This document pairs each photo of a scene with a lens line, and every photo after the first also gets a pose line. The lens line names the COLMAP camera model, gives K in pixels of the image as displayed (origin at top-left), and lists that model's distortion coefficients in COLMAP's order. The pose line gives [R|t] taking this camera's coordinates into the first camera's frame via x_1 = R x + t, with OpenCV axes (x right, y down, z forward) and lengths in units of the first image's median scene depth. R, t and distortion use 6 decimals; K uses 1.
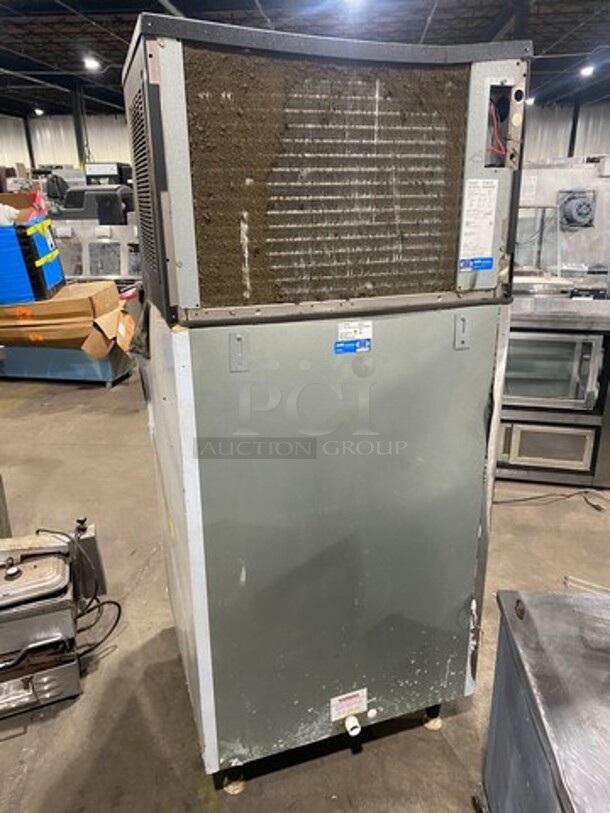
lens RADIAL K [[622.4, 0, 305.0], [0, 622.4, 406.5], [0, 0, 1]] dist [0.003761, 0.000267]
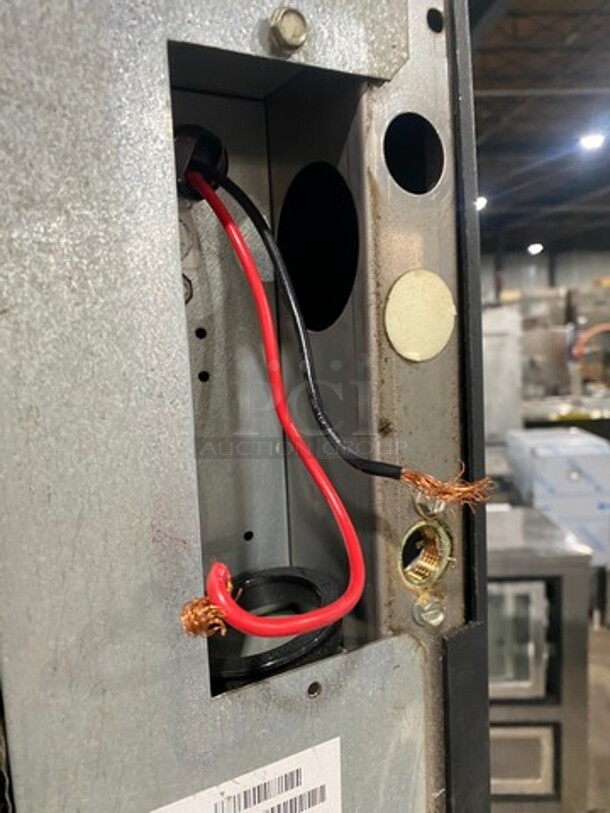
lens RADIAL K [[622.4, 0, 305.0], [0, 622.4, 406.5], [0, 0, 1]] dist [0.003761, 0.000267]
pose [[0.981960, -0.048213, 0.182838, 0.254013], [0.085992, 0.975035, -0.204723, -0.365076], [-0.168403, 0.216753, 0.961592, 0.771364]]
